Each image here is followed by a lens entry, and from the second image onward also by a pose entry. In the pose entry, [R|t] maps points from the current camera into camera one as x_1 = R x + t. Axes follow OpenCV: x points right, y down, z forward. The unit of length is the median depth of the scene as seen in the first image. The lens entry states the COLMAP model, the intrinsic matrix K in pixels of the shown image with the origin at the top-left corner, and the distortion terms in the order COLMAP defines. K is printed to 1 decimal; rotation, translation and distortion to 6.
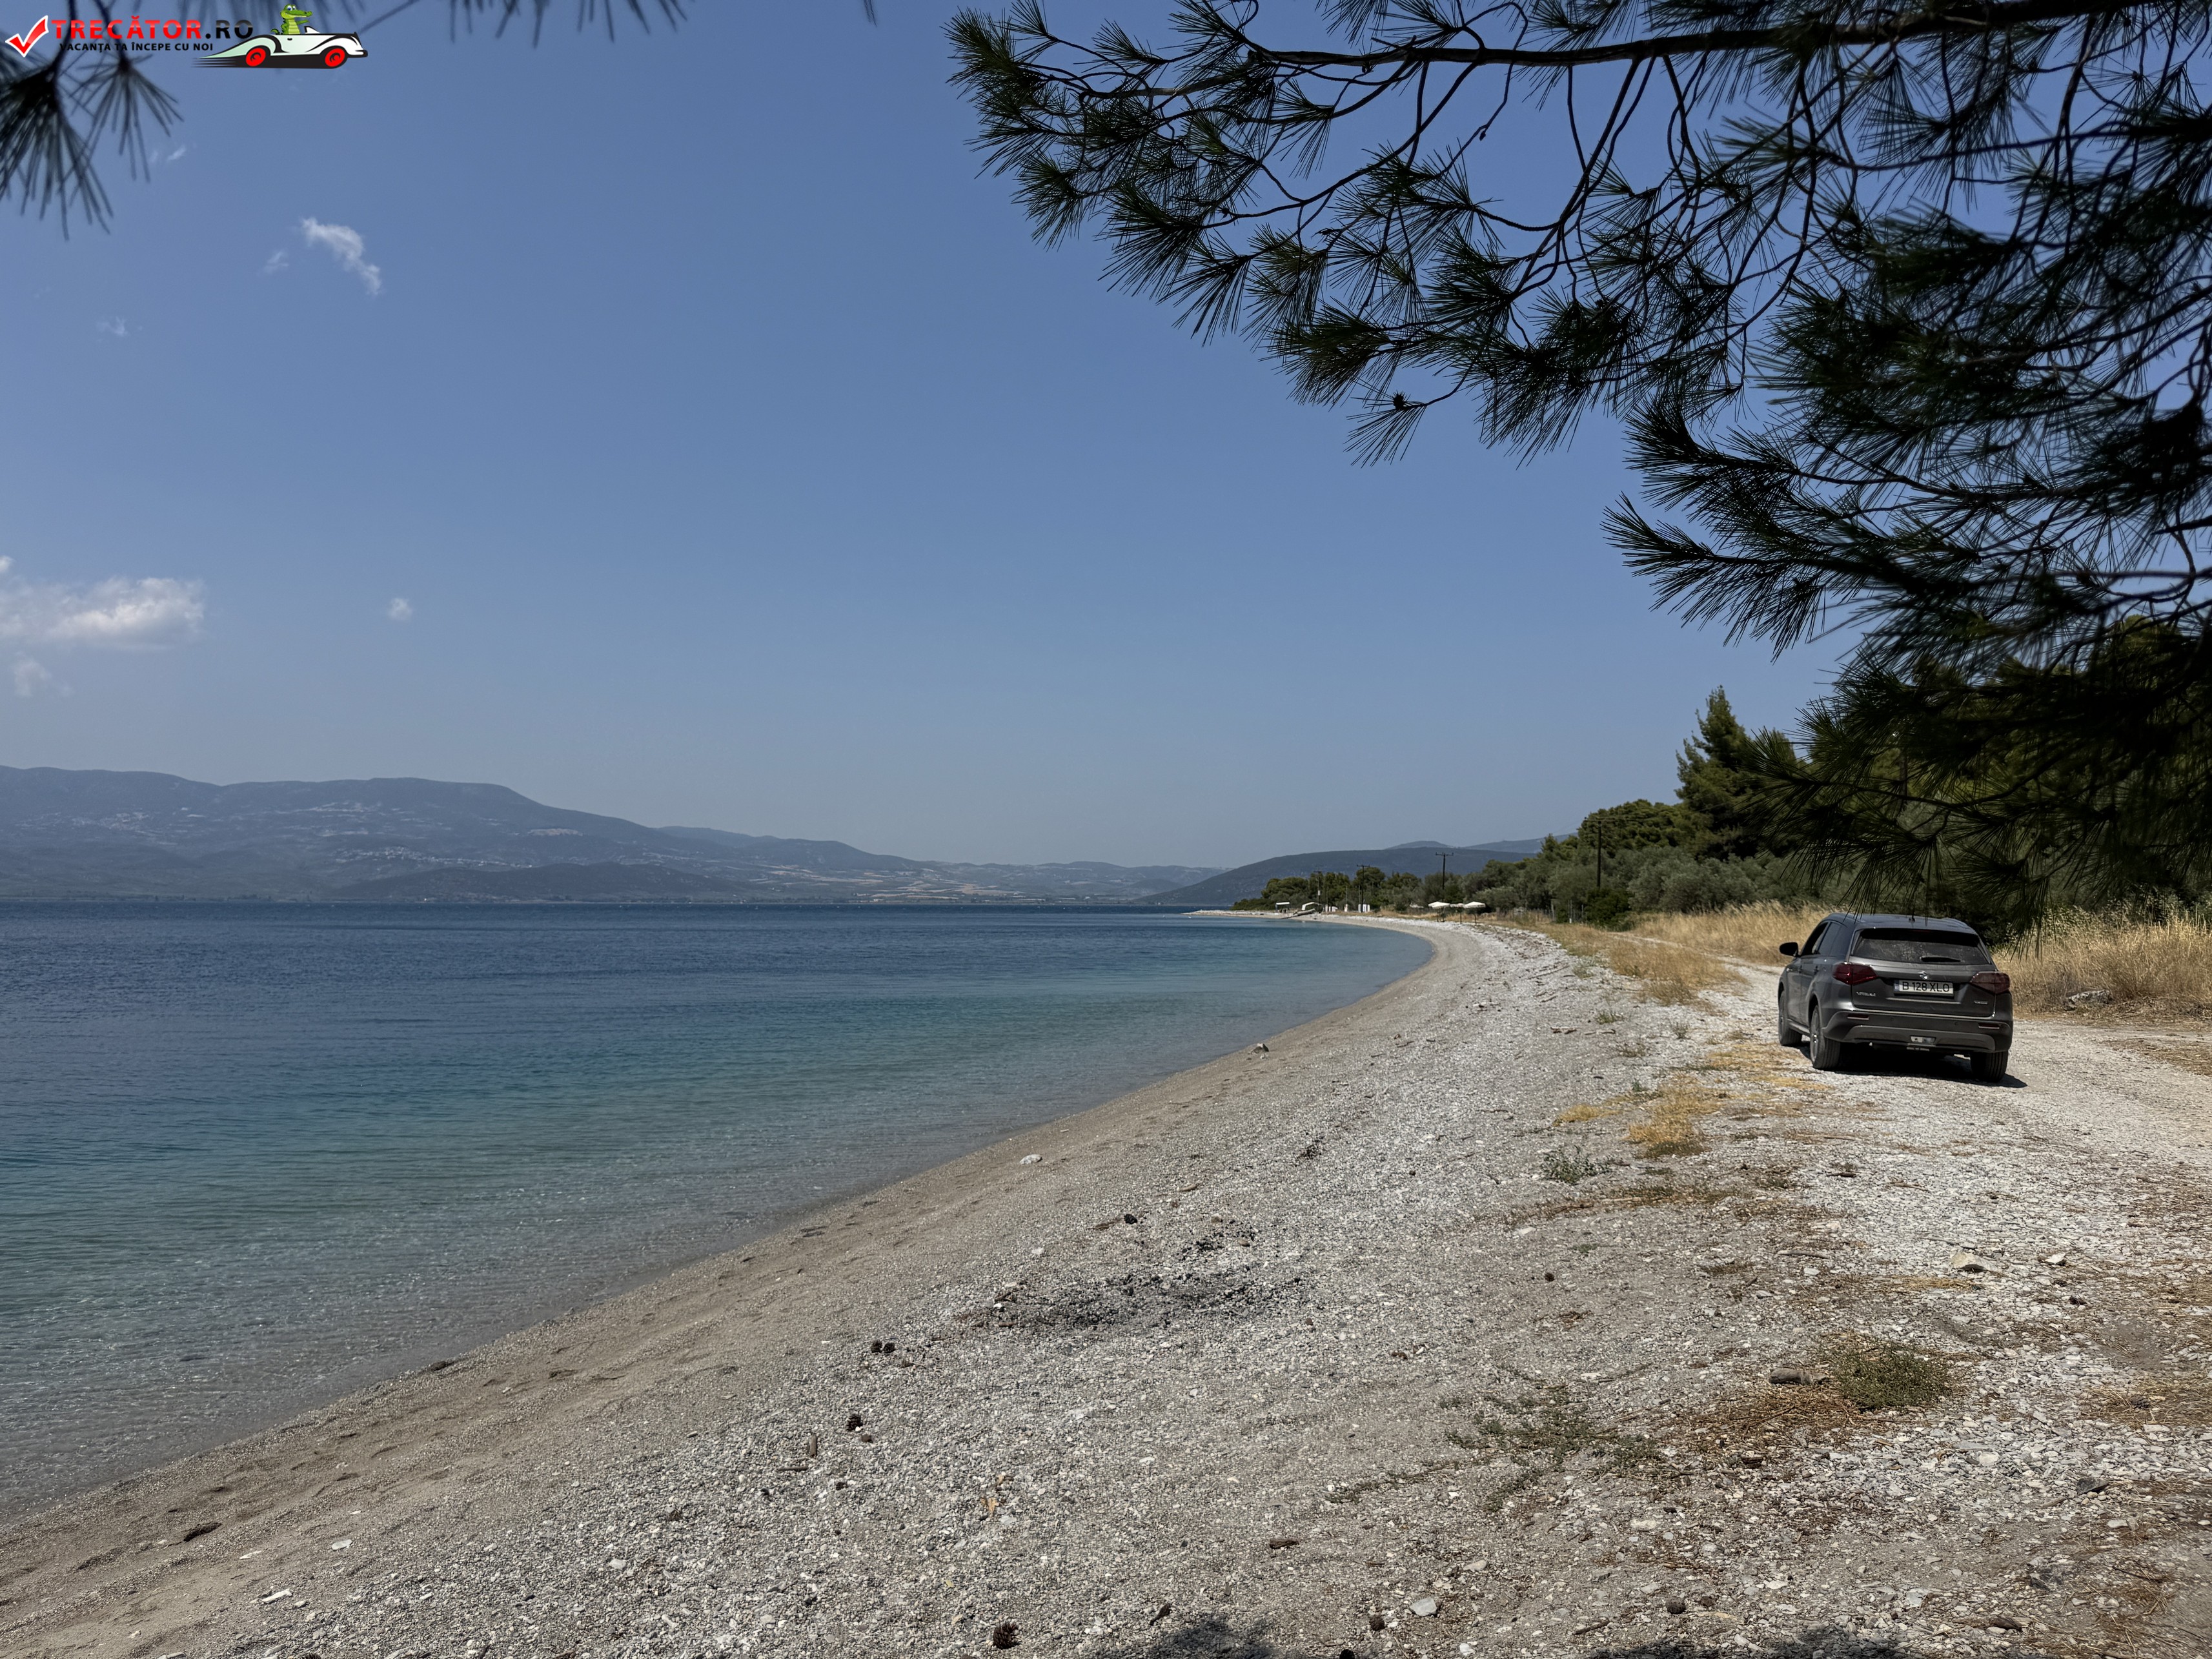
lens RADIAL K [[1555.2, 0, 1111.2], [0, 1555.2, 846.4], [0, 0, 1]] dist [0.078265, -0.094965]
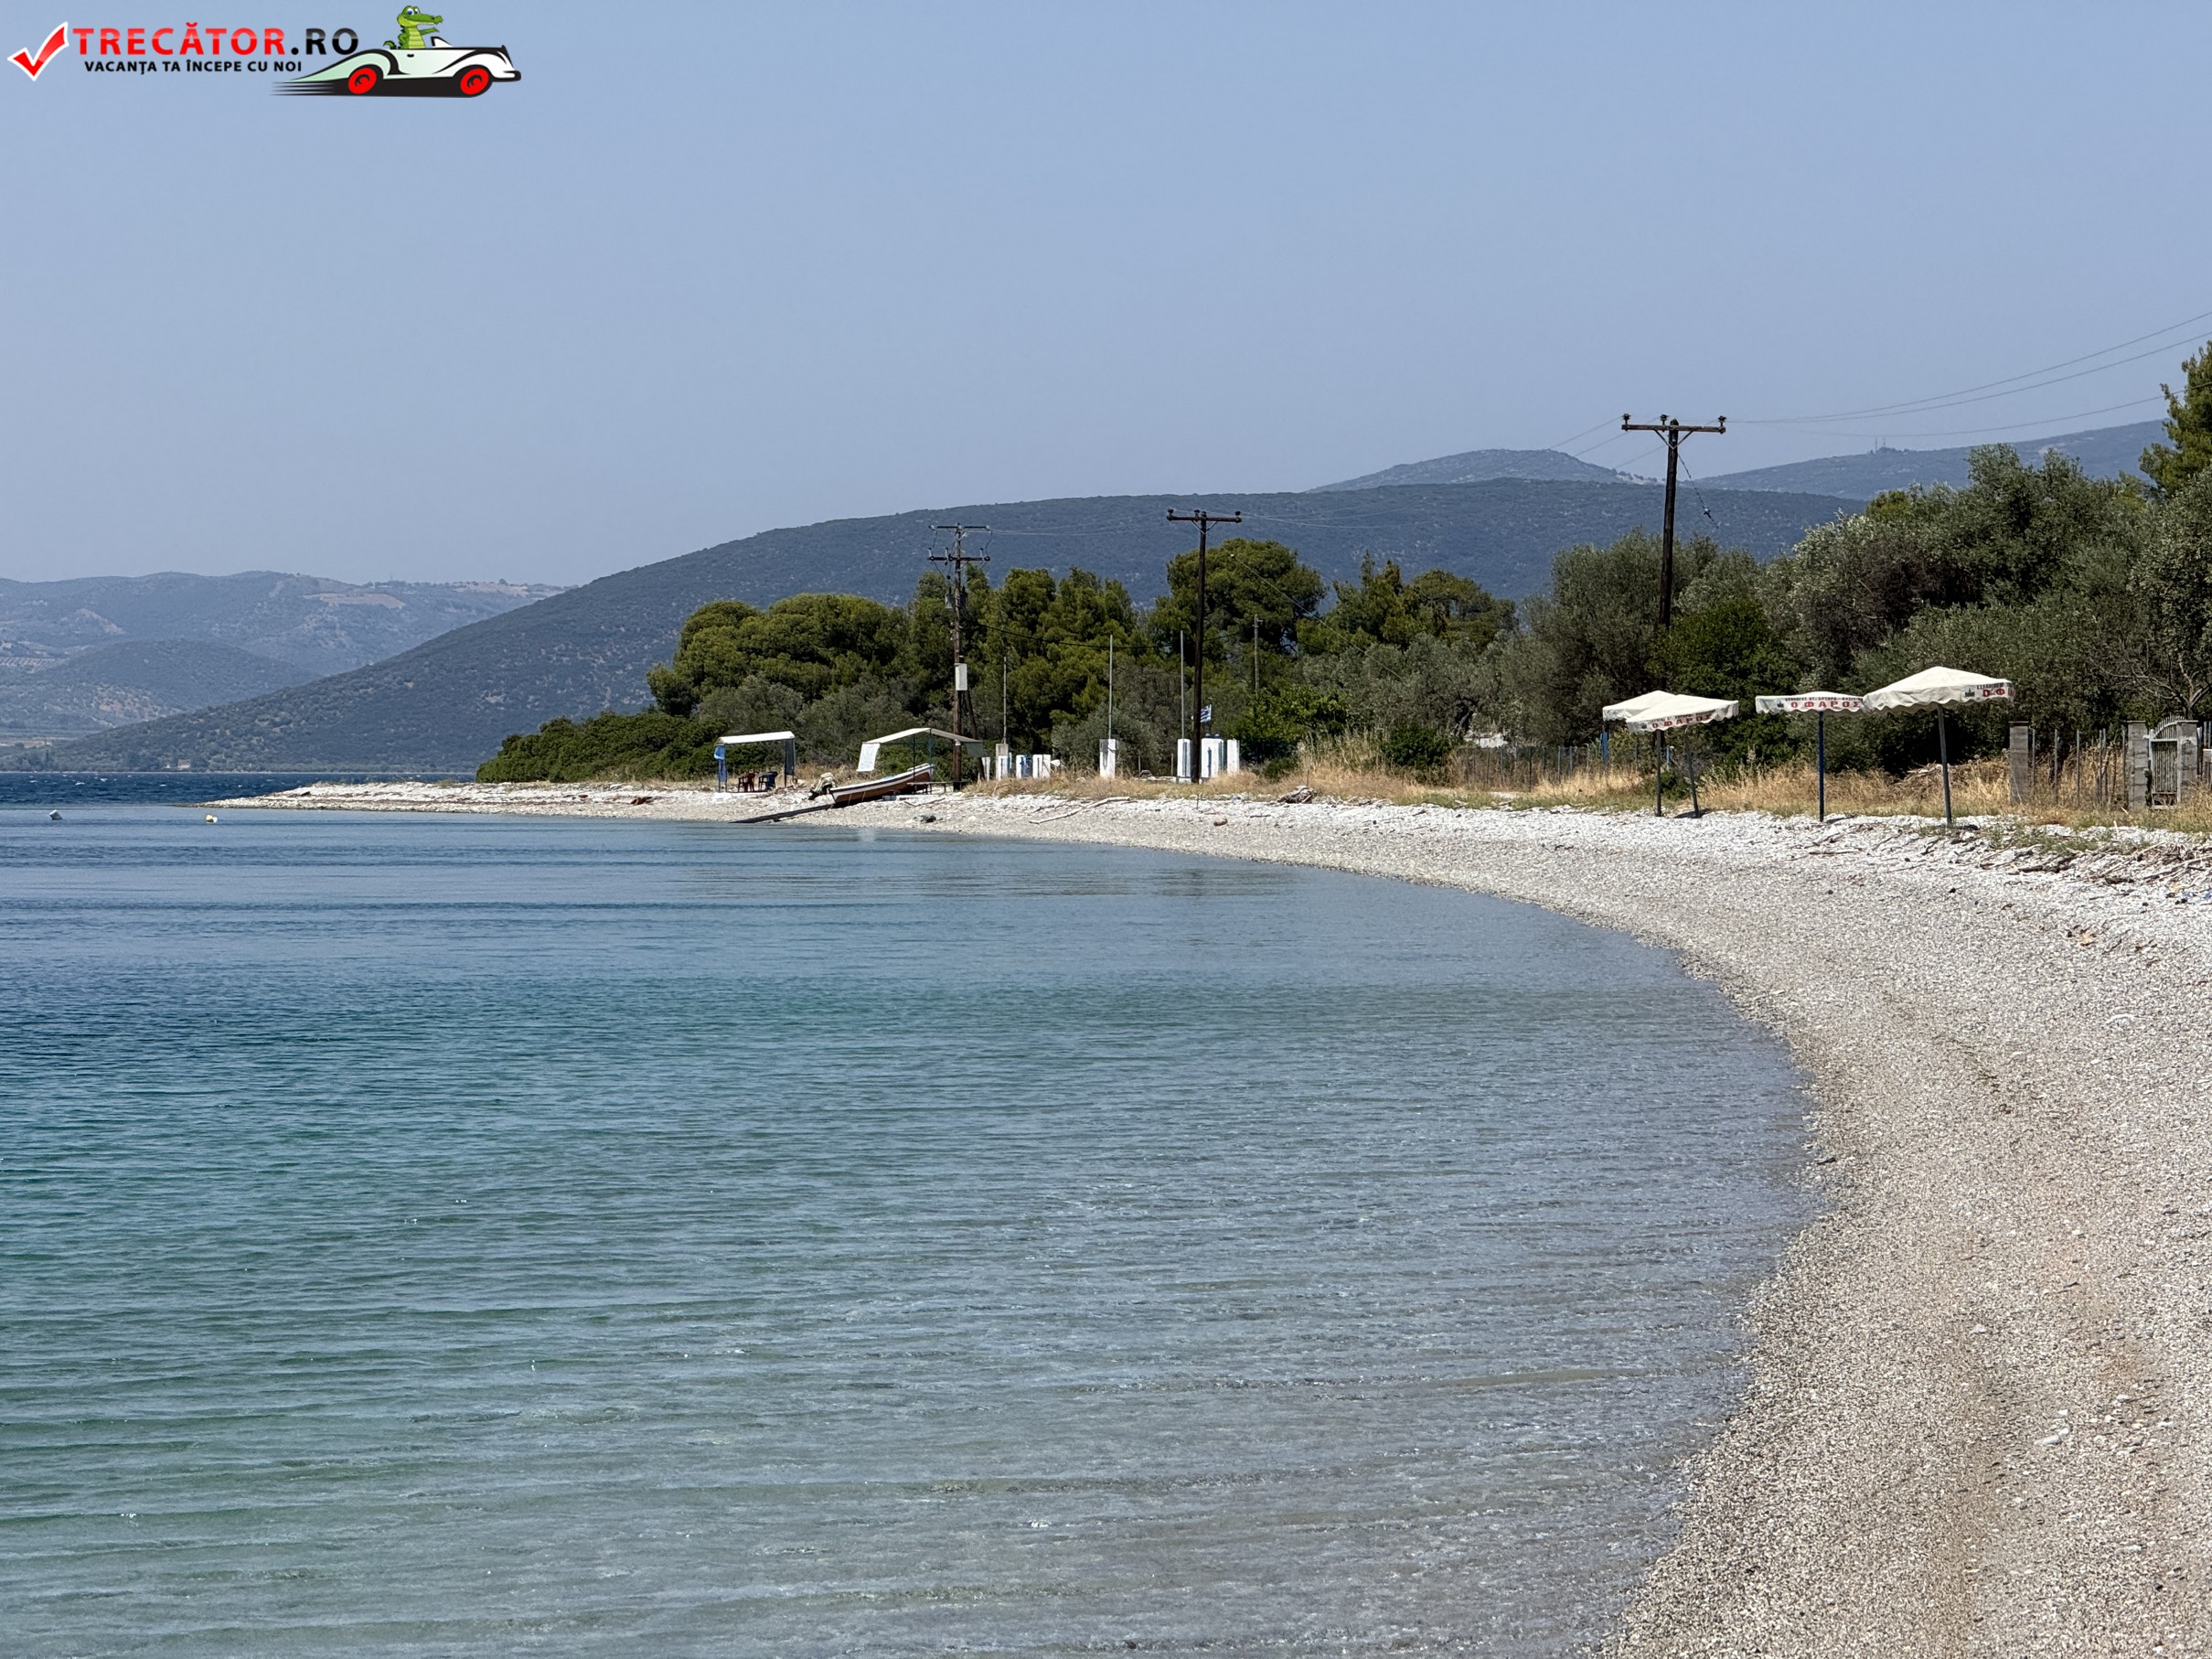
lens RADIAL K [[7802.7, 0, 995.6], [0, 7802.7, 826.3], [0, 0, 1]] dist [0.136792, 0.000000]
pose [[0.991161, -0.007441, 0.132456, 0.039746], [0.001531, 0.999001, 0.044661, 0.014487], [-0.132656, -0.044063, 0.990182, 0.236334]]
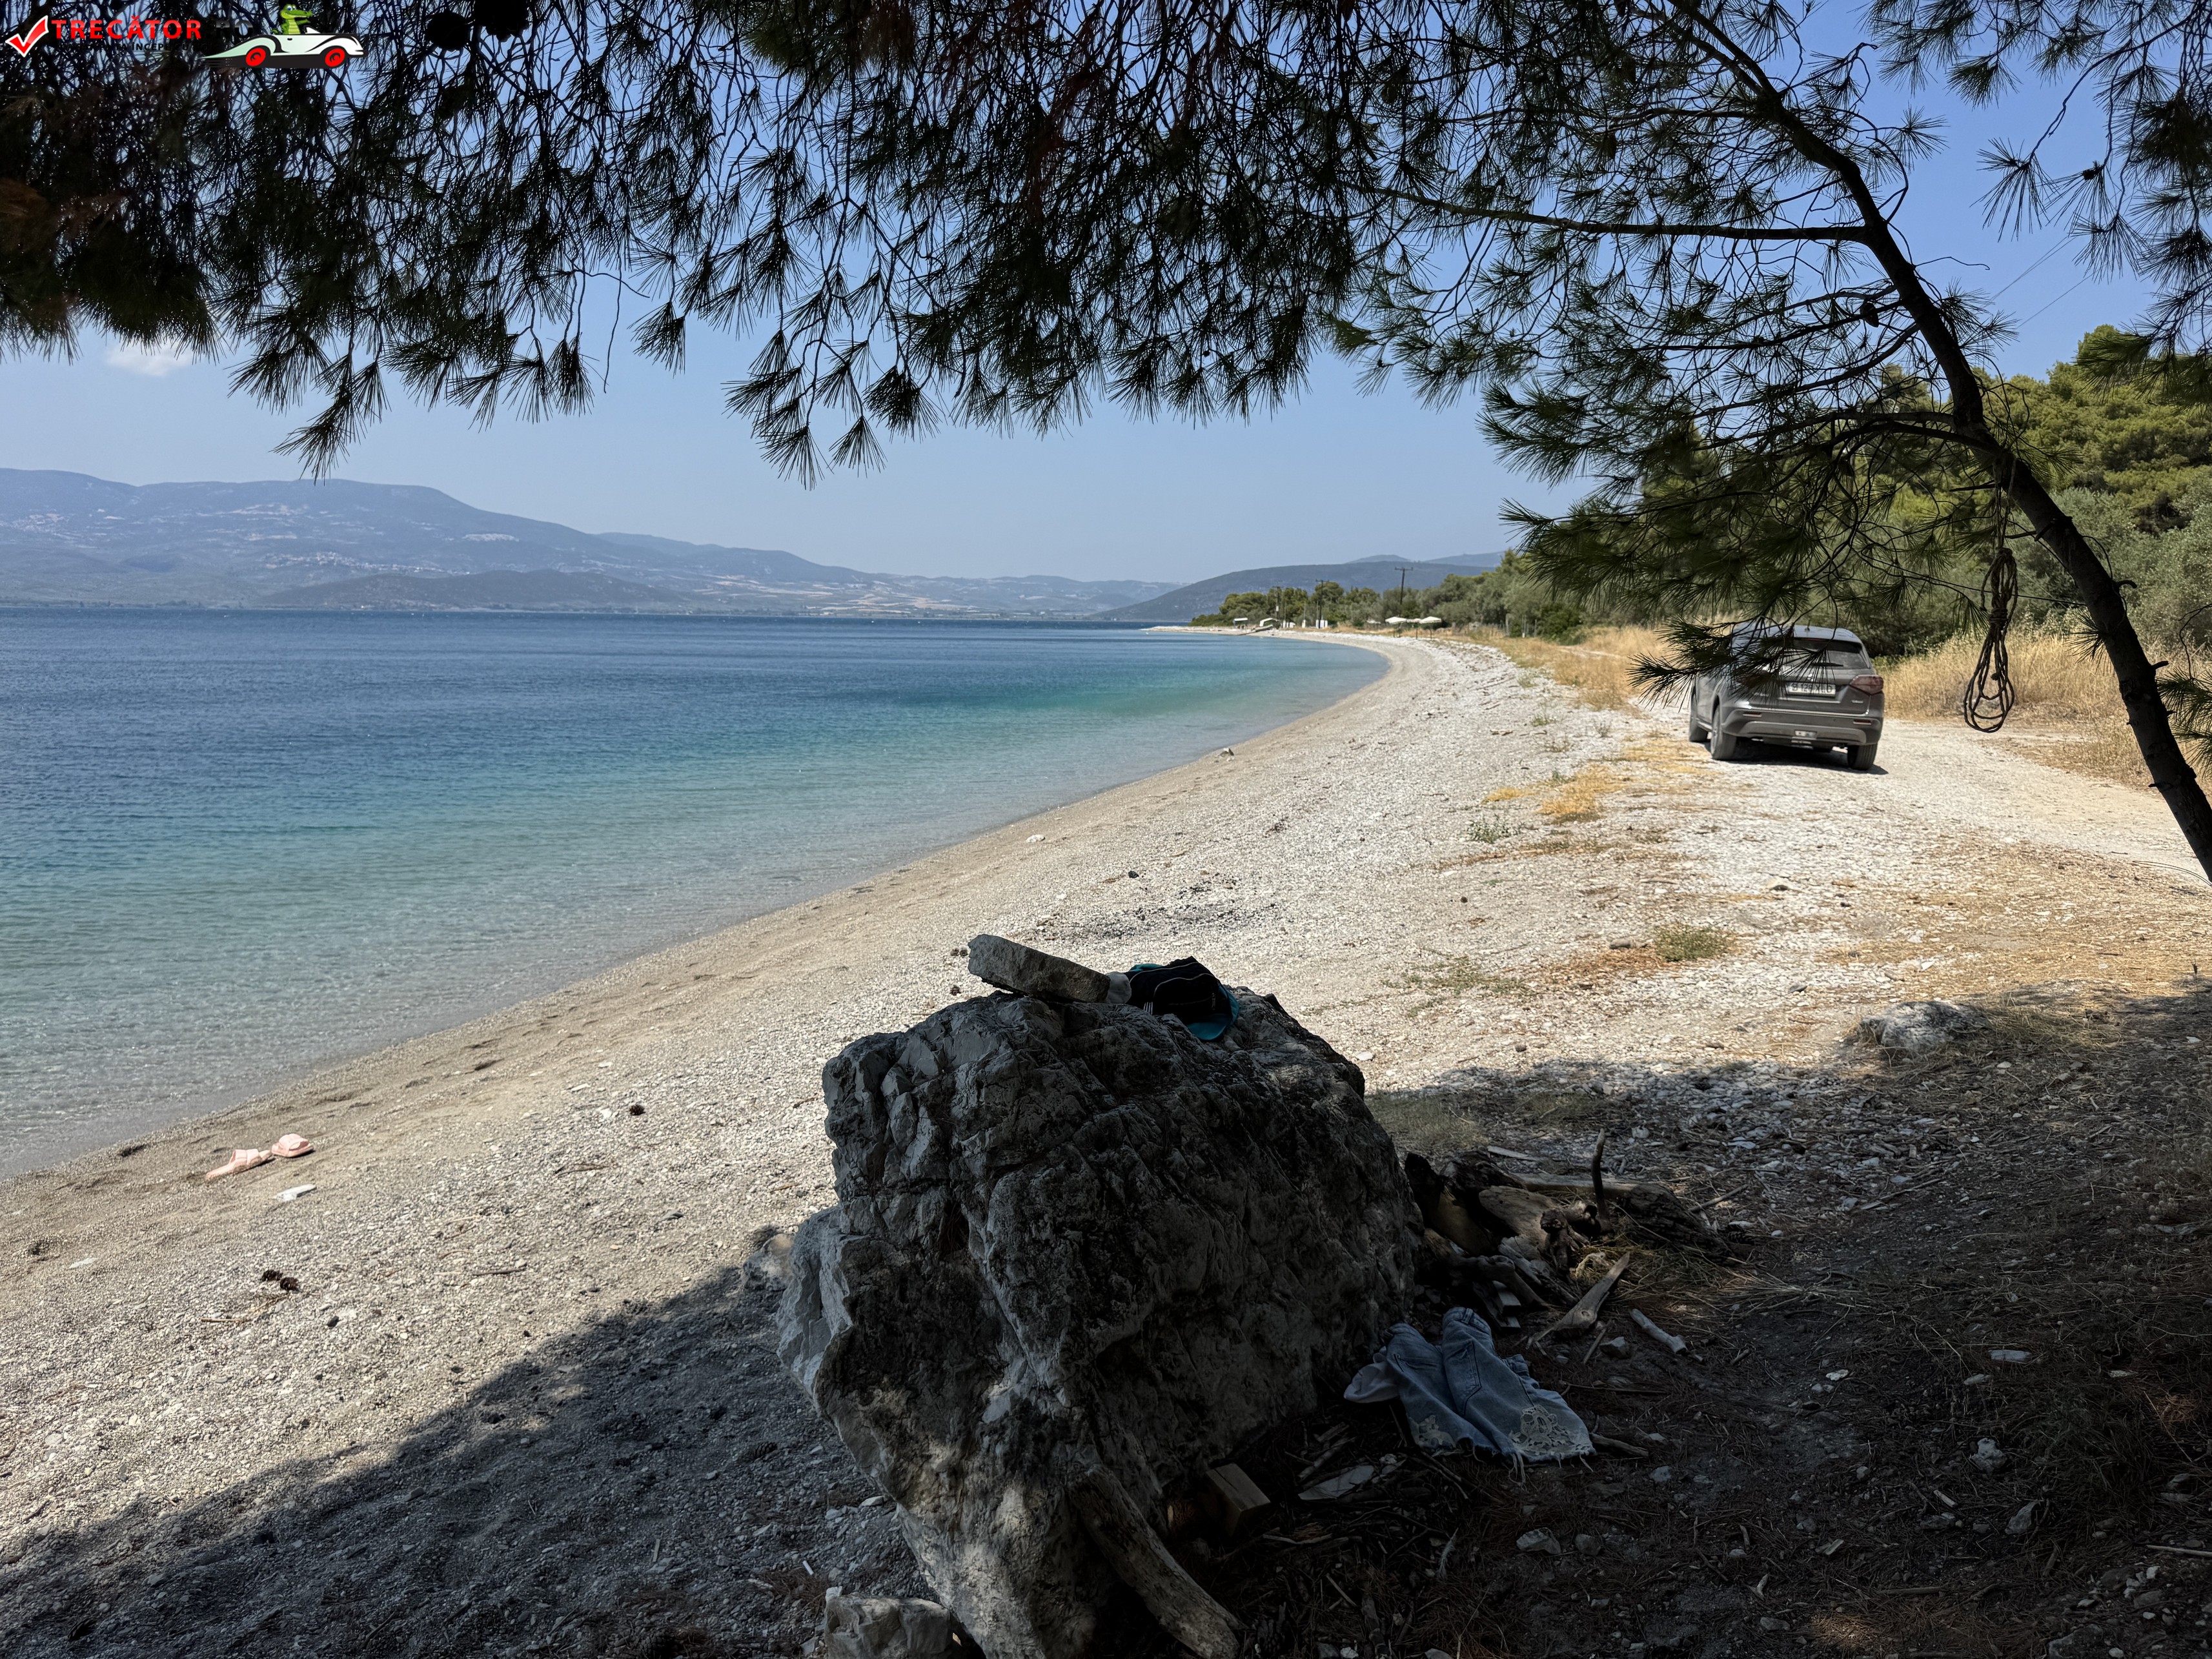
lens RADIAL K [[1555.2, 0, 1111.9], [0, 1555.2, 851.9], [0, 0, 1]] dist [0.078265, -0.094965]
pose [[0.999575, 0.000049, 0.029149, -0.002381], [-0.005419, 0.982875, 0.184193, -0.000200], [-0.028641, -0.184273, 0.982458, -0.011722]]
